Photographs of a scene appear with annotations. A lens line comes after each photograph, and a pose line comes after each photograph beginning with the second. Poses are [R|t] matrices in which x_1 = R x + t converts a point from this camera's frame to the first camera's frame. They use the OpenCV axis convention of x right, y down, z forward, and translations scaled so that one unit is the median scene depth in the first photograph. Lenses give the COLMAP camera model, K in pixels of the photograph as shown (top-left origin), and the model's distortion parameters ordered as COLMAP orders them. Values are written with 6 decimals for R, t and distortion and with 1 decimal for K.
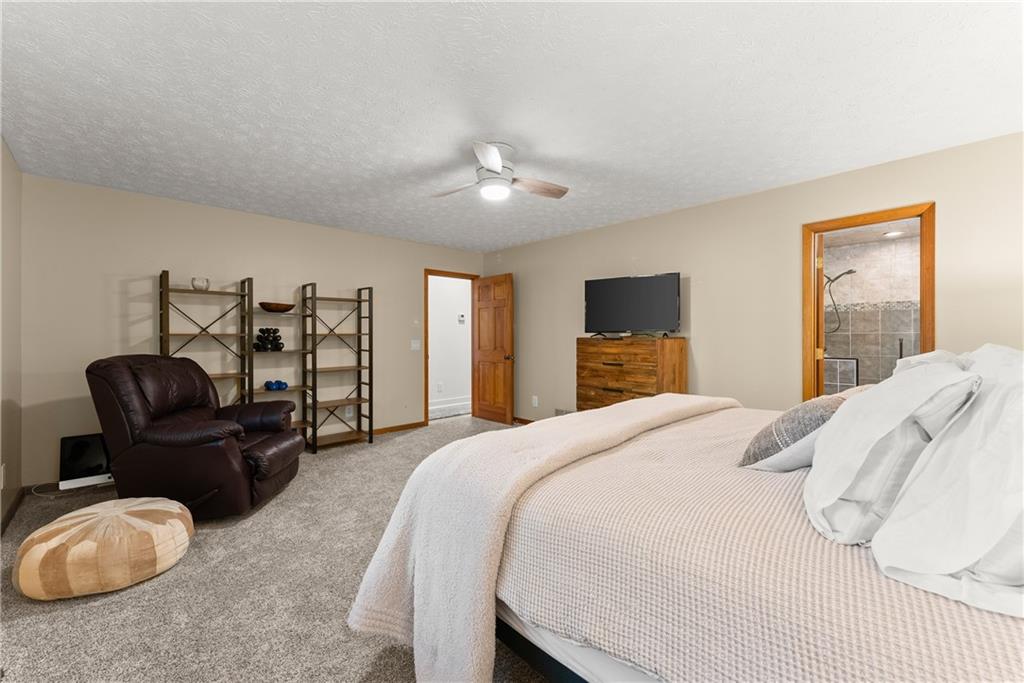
lens RADIAL K [[411.9, 0, 514.4], [0, 411.9, 338.1], [0, 0, 1]] dist [0.000914, 0.000218]
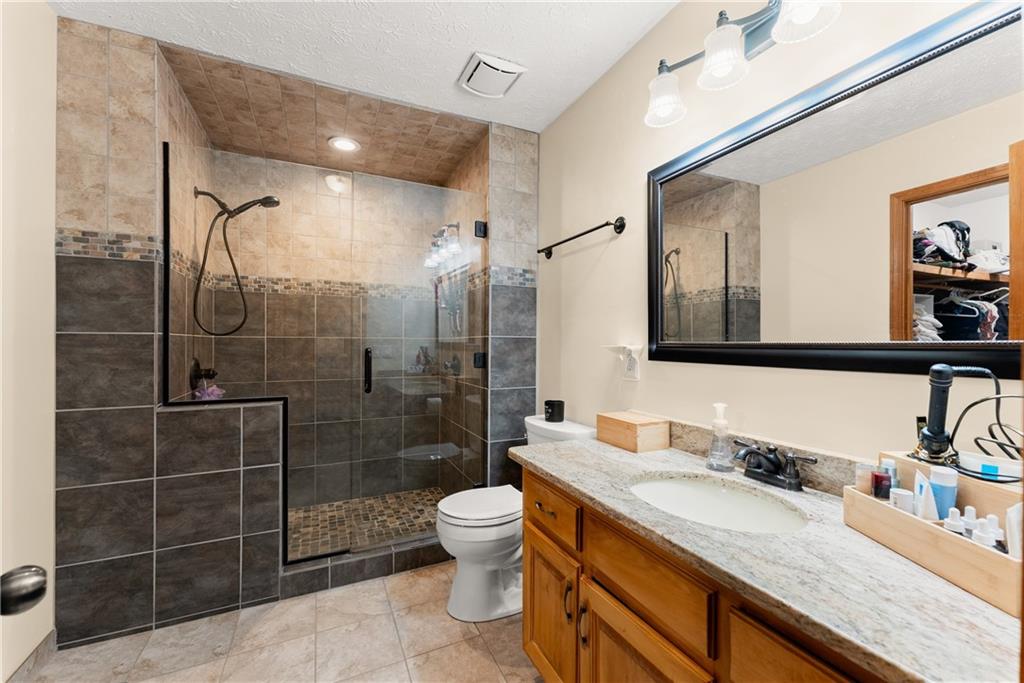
lens RADIAL K [[411.9, 0, 512.9], [0, 411.9, 341.1], [0, 0, 1]] dist [0.000914, 0.000218]
pose [[0.319227, 0.008434, 0.947641, 0.456100], [-0.005826, 0.999959, -0.006936, -0.005443], [-0.947660, -0.003307, 0.319263, 0.580010]]
